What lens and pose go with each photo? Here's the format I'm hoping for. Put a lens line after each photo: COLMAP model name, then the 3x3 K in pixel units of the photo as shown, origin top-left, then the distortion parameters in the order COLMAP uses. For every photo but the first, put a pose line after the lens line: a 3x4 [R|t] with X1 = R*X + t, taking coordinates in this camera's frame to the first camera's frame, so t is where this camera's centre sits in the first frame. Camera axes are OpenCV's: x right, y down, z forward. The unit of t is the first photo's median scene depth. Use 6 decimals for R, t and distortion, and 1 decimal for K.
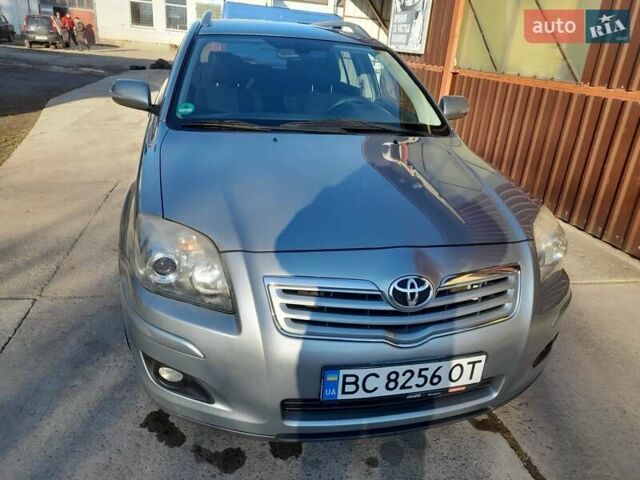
lens RADIAL K [[478.5, 0, 312.9], [0, 478.5, 240.5], [0, 0, 1]] dist [0.041276, -0.009605]
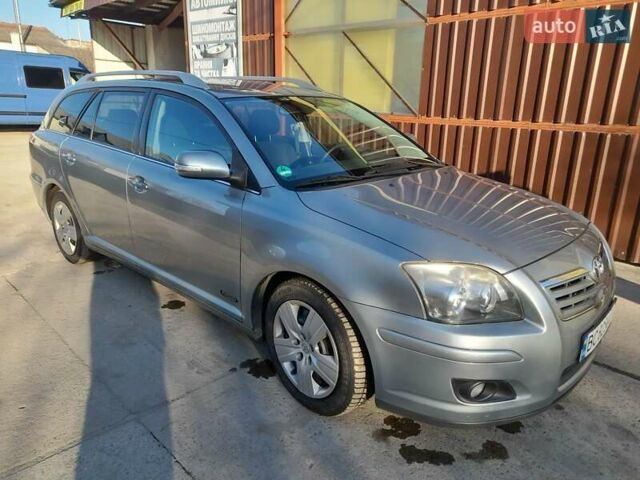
lens RADIAL K [[478.5, 0, 312.9], [0, 478.5, 240.5], [0, 0, 1]] dist [0.041276, -0.009605]
pose [[0.836441, -0.207783, 0.507142, -1.037837], [0.240154, 0.970733, 0.001631, -0.157167], [-0.492639, 0.120428, 0.861861, 0.130377]]
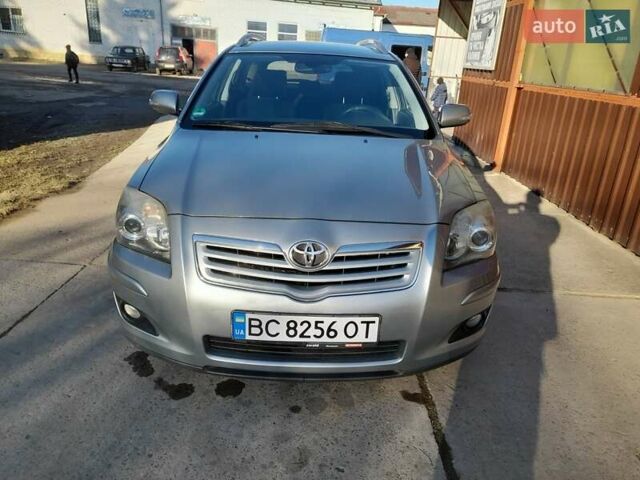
lens RADIAL K [[478.5, 0, 312.9], [0, 478.5, 240.5], [0, 0, 1]] dist [0.041276, -0.009605]
pose [[0.976160, 0.056783, -0.209493, 0.386845], [-0.065543, 0.997232, -0.035106, 0.094667], [0.206920, 0.048000, 0.977180, -0.140581]]
